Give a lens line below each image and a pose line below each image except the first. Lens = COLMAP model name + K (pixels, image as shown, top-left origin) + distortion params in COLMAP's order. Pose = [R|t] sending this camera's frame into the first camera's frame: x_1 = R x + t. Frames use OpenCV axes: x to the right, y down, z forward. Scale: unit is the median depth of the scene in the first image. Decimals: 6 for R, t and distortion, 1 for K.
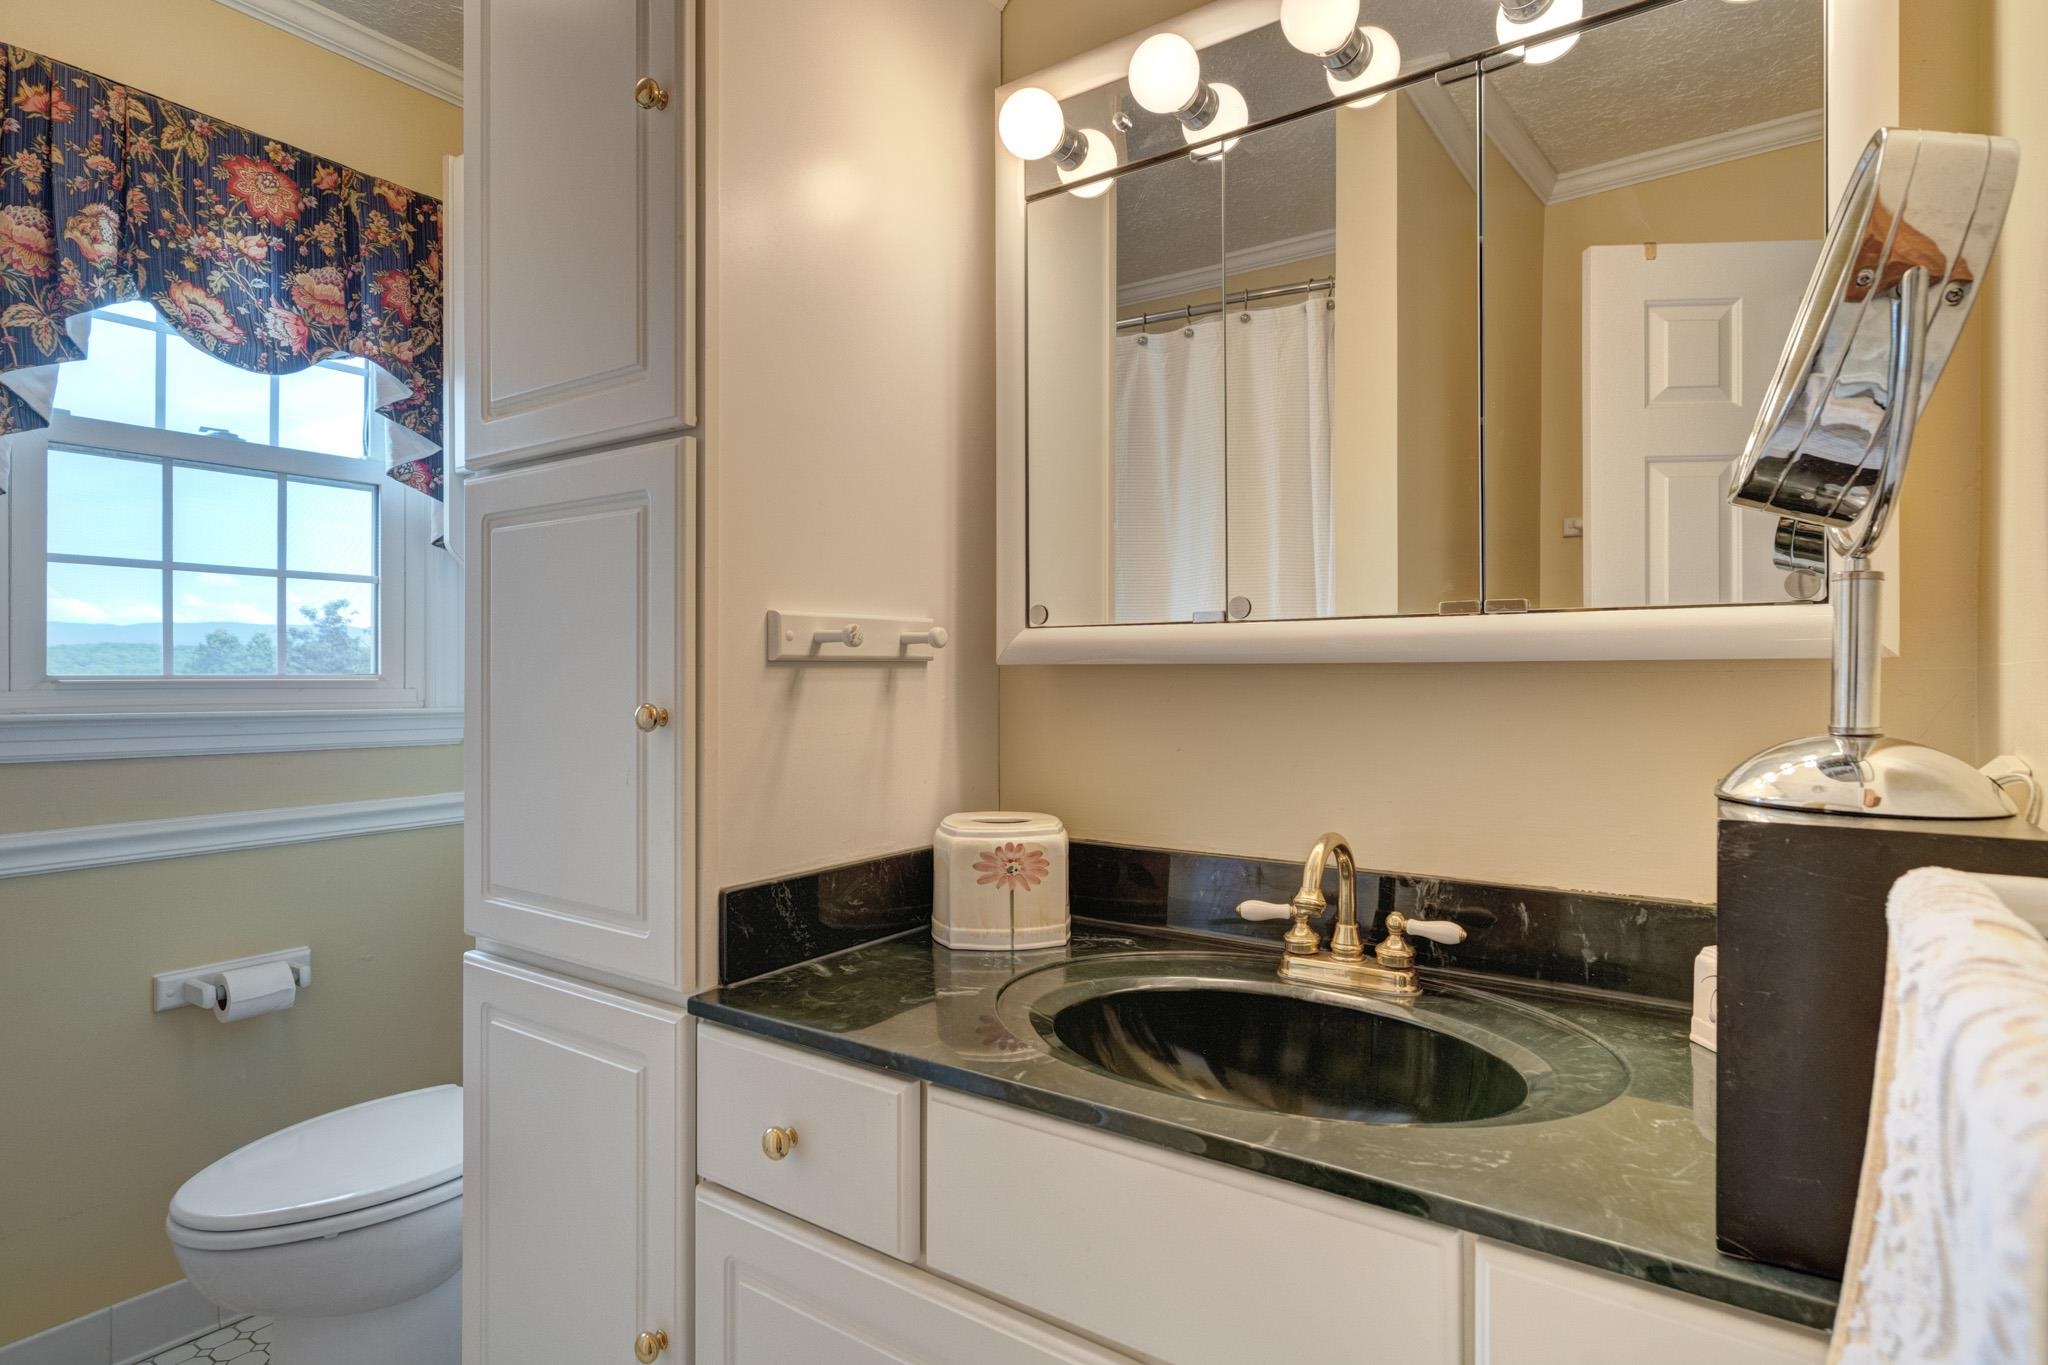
lens RADIAL K [[1103.3, 0, 1010.6], [0, 1103.3, 674.4], [0, 0, 1]] dist [0.003862, -0.001895]
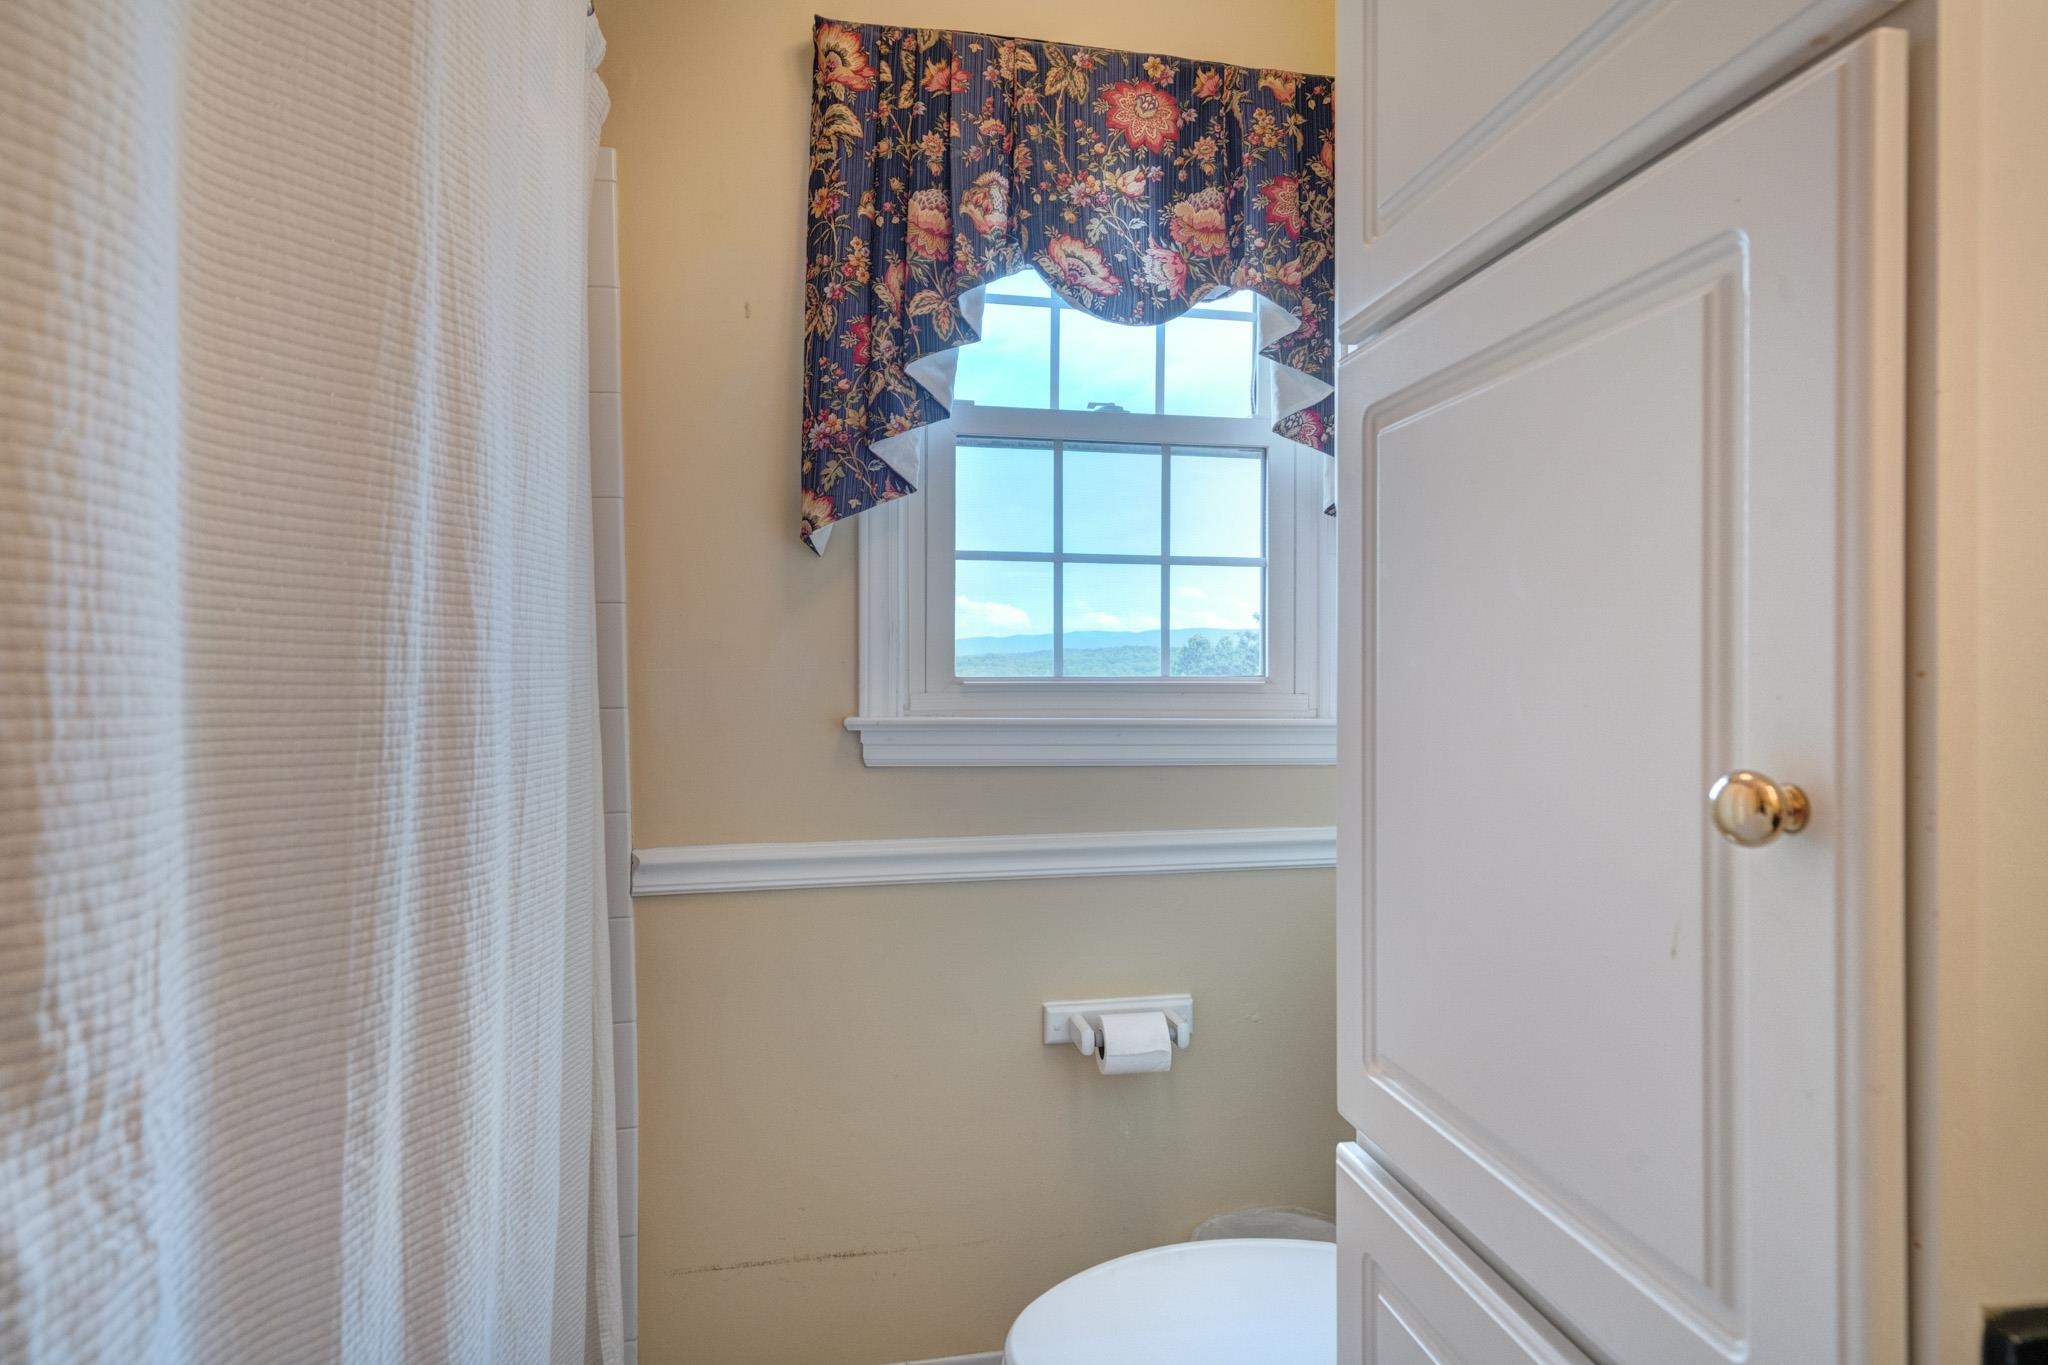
lens RADIAL K [[1103.3, 0, 1014.1], [0, 1103.3, 670.7], [0, 0, 1]] dist [0.003862, -0.001895]
pose [[0.708739, 0.000553, -0.705470, -0.141482], [-0.000631, 1.000000, 0.000150, -0.004727], [0.705470, 0.000339, 0.708740, 0.325418]]
